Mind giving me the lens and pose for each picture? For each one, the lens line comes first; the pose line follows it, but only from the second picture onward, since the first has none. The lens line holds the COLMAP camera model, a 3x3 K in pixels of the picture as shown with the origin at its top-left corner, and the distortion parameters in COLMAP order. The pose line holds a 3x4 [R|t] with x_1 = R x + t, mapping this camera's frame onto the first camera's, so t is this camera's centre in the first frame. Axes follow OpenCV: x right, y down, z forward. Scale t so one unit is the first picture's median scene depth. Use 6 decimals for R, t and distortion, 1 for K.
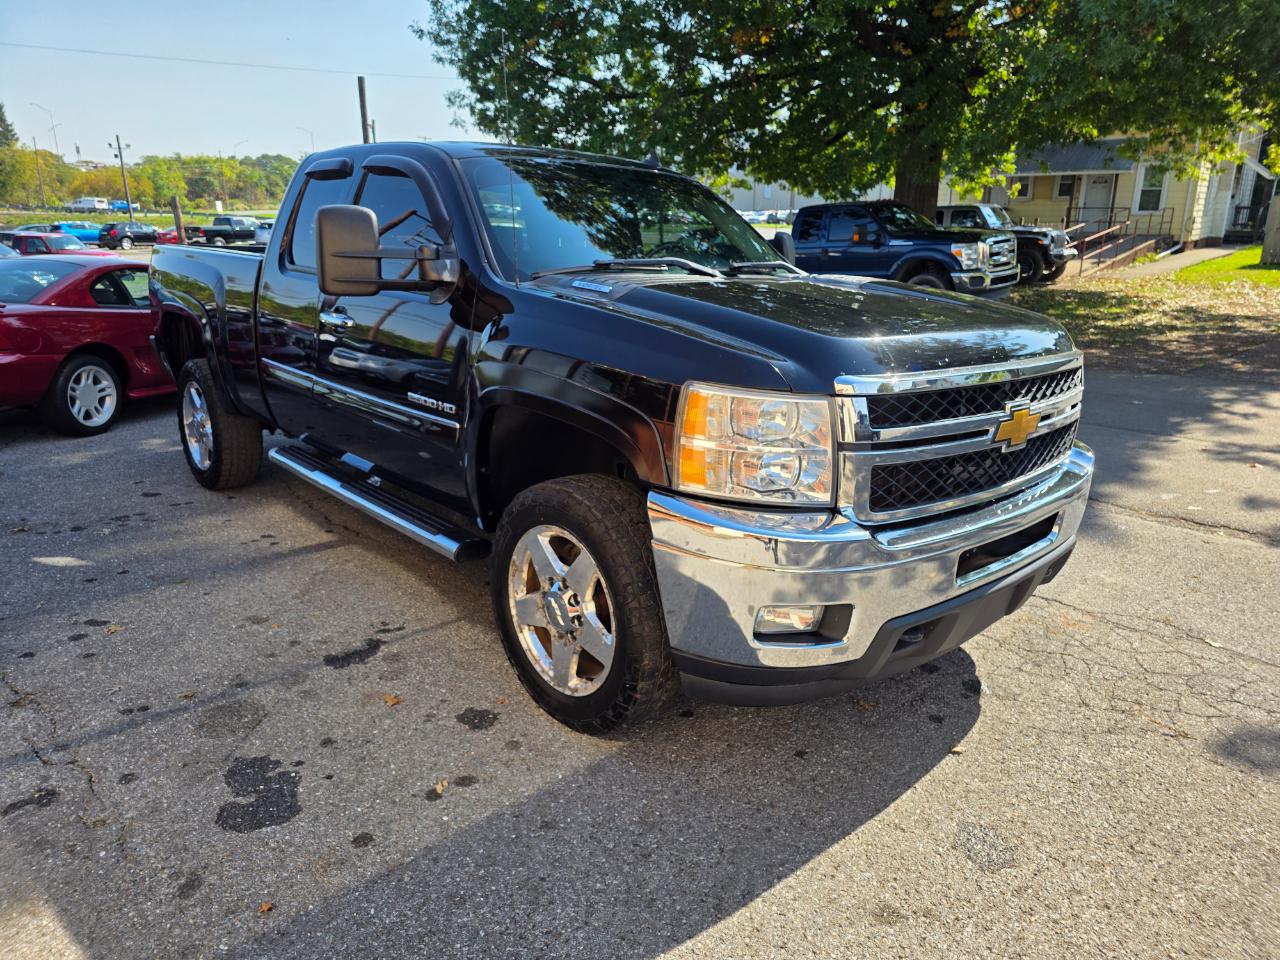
lens RADIAL K [[863.1, 0, 636.7], [0, 863.1, 470.7], [0, 0, 1]] dist [0.058215, -0.059004]
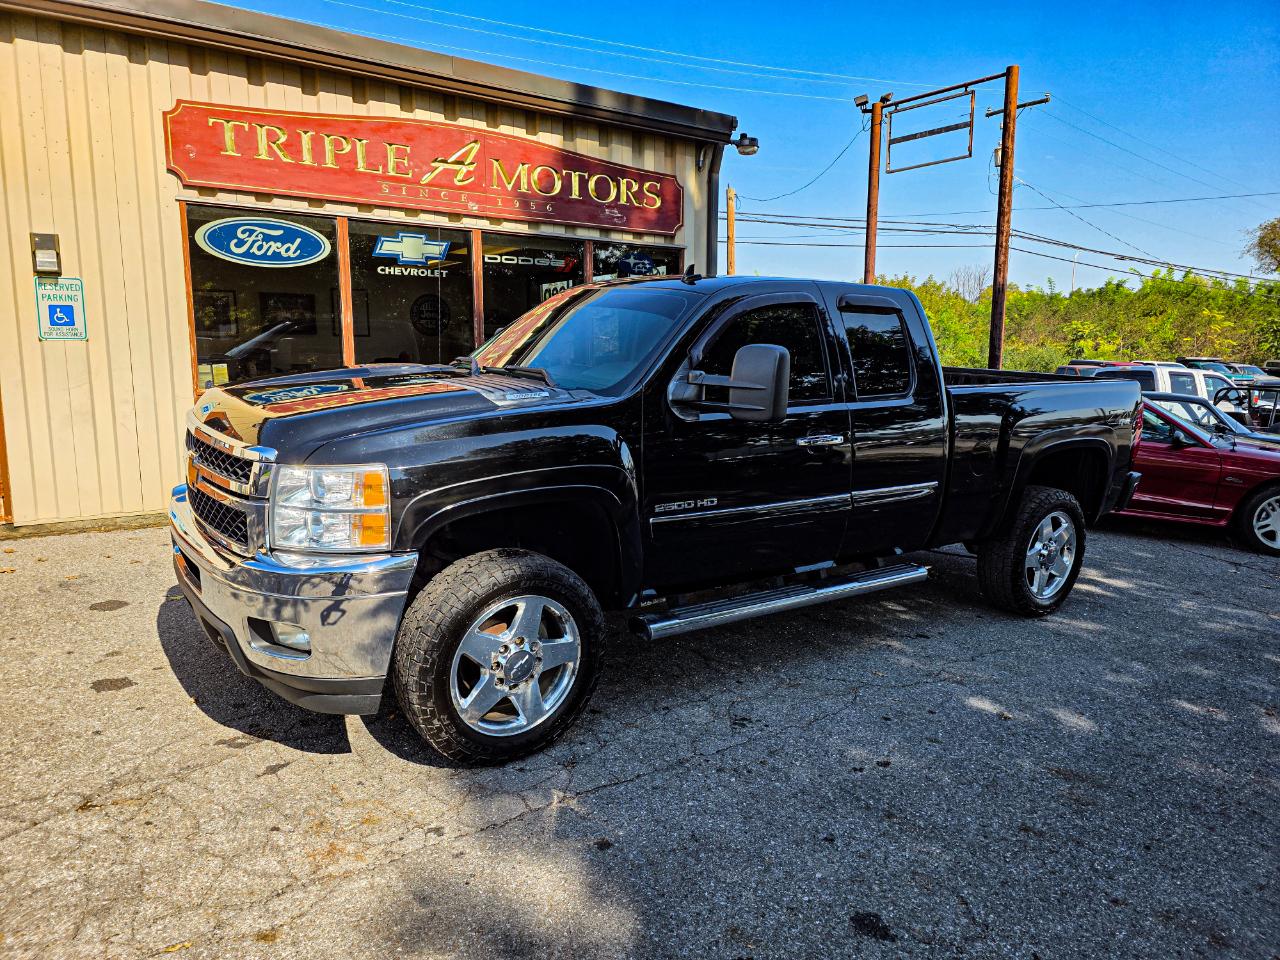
lens RADIAL K [[863.1, 0, 638.4], [0, 863.1, 476.6], [0, 0, 1]] dist [0.058215, -0.059004]
pose [[-0.126322, 0.137963, -0.982349, 1.219157], [-0.289942, 0.941903, 0.169567, -0.342596], [0.948671, 0.306244, -0.078982, 1.283681]]
